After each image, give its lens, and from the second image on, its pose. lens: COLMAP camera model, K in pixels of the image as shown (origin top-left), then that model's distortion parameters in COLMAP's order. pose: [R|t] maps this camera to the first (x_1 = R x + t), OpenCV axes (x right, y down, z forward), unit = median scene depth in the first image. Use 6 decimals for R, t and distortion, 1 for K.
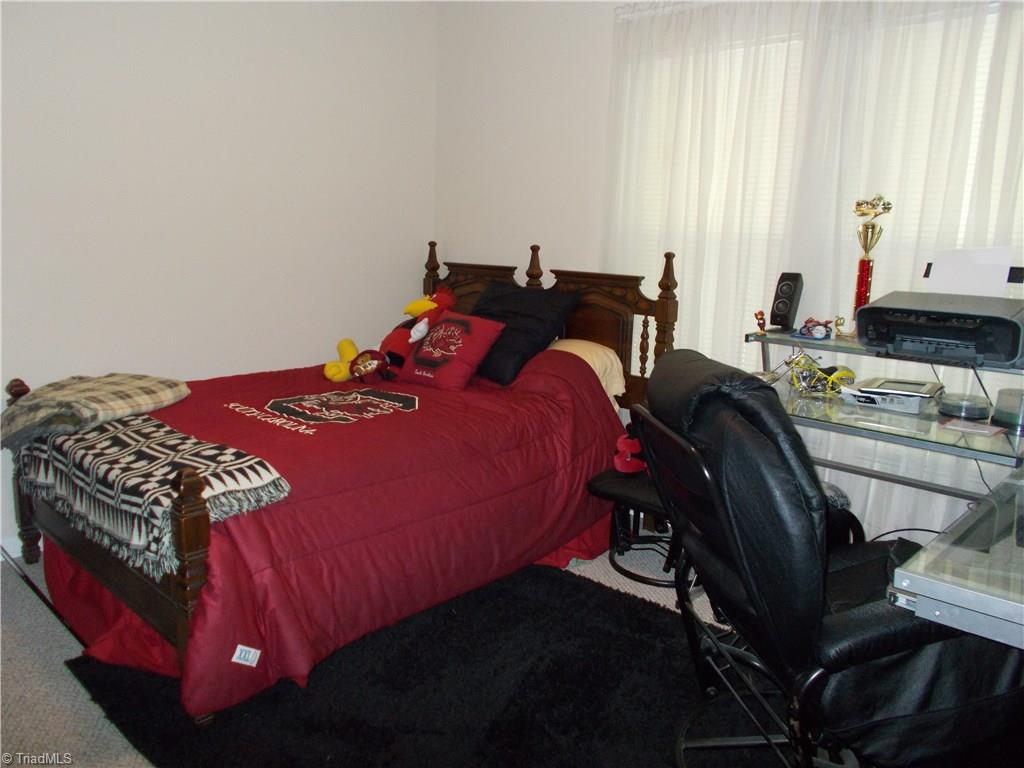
lens RADIAL K [[797.3, 0, 512.0], [0, 797.3, 384.0], [0, 0, 1]] dist [0.061595, -0.059433]
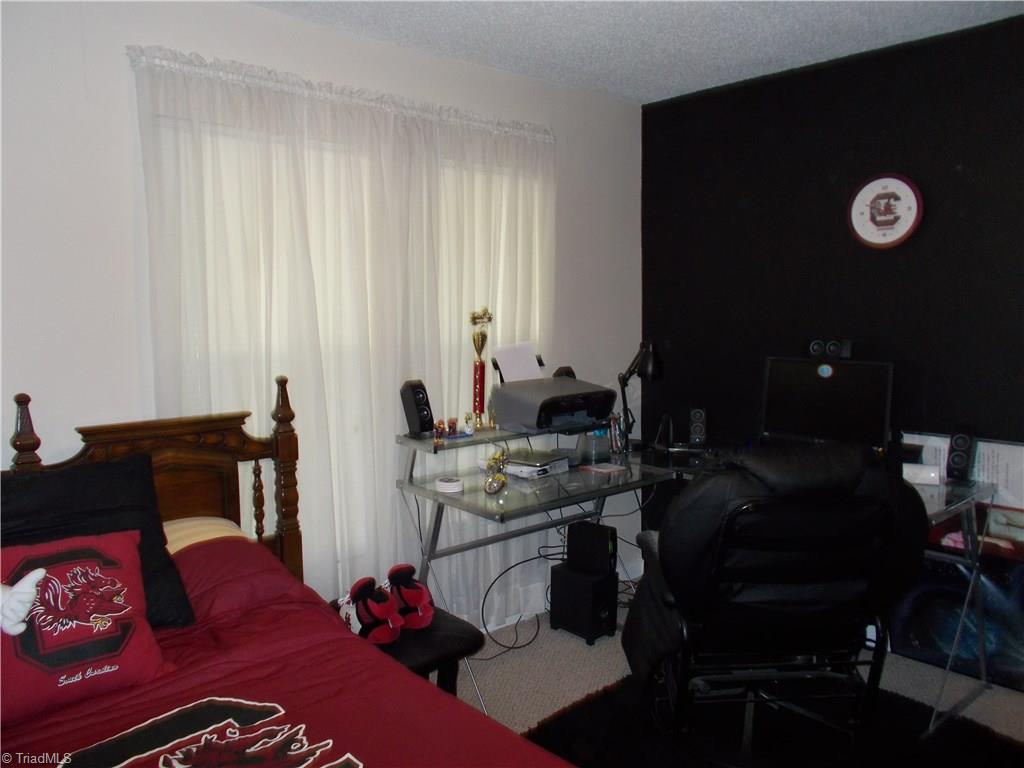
lens RADIAL K [[797.3, 0, 512.0], [0, 797.3, 384.0], [0, 0, 1]] dist [0.061595, -0.059433]
pose [[0.135207, -0.141406, 0.980675, -0.553924], [0.200253, 0.973238, 0.112724, -0.196827], [-0.970370, 0.181142, 0.159905, 0.622975]]
